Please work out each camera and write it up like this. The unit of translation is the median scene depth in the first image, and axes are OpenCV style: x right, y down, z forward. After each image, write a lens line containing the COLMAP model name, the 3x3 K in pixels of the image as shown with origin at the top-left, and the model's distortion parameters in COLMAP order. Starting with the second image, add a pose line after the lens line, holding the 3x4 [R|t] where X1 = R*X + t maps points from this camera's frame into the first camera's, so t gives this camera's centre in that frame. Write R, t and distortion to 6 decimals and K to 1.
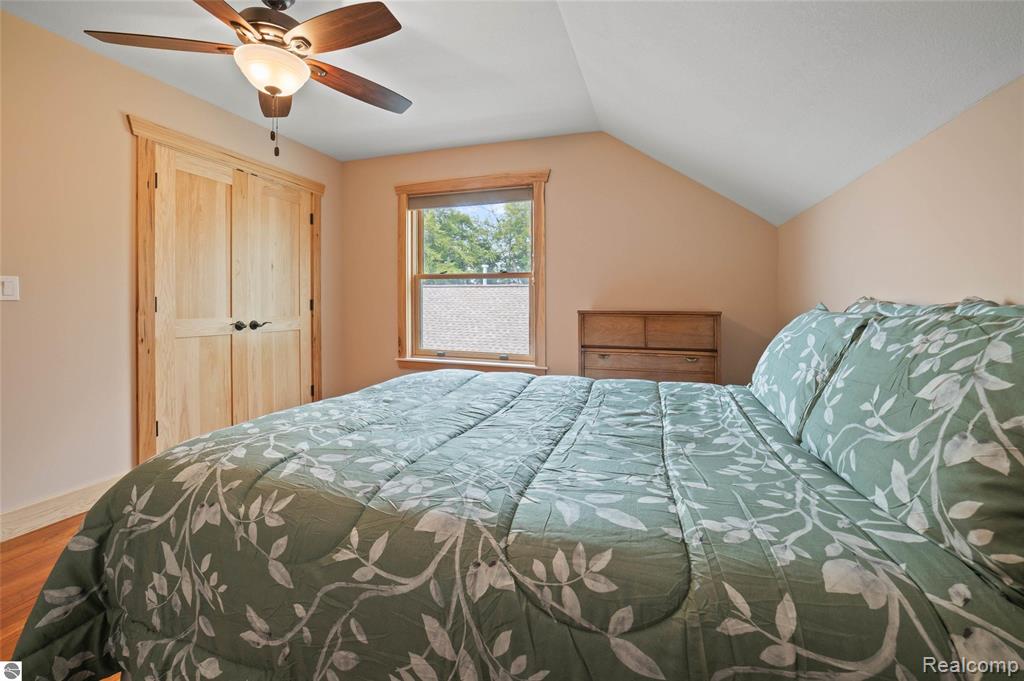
lens RADIAL K [[404.9, 0, 510.9], [0, 404.9, 302.2], [0, 0, 1]] dist [-0.041338, 0.000037]
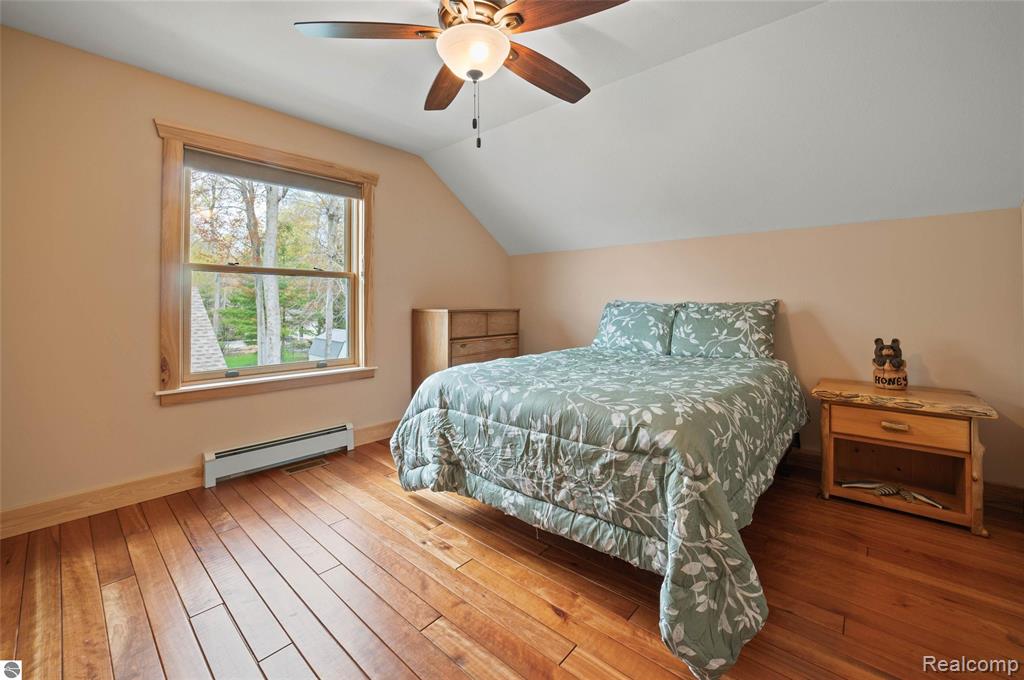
lens RADIAL K [[404.9, 0, 510.9], [0, 404.9, 301.7], [0, 0, 1]] dist [-0.041338, 0.000037]
pose [[0.425117, -0.002557, 0.905135, -0.856340], [0.001791, 0.999996, 0.001983, -0.006328], [-0.905137, 0.000778, 0.425120, 0.322509]]
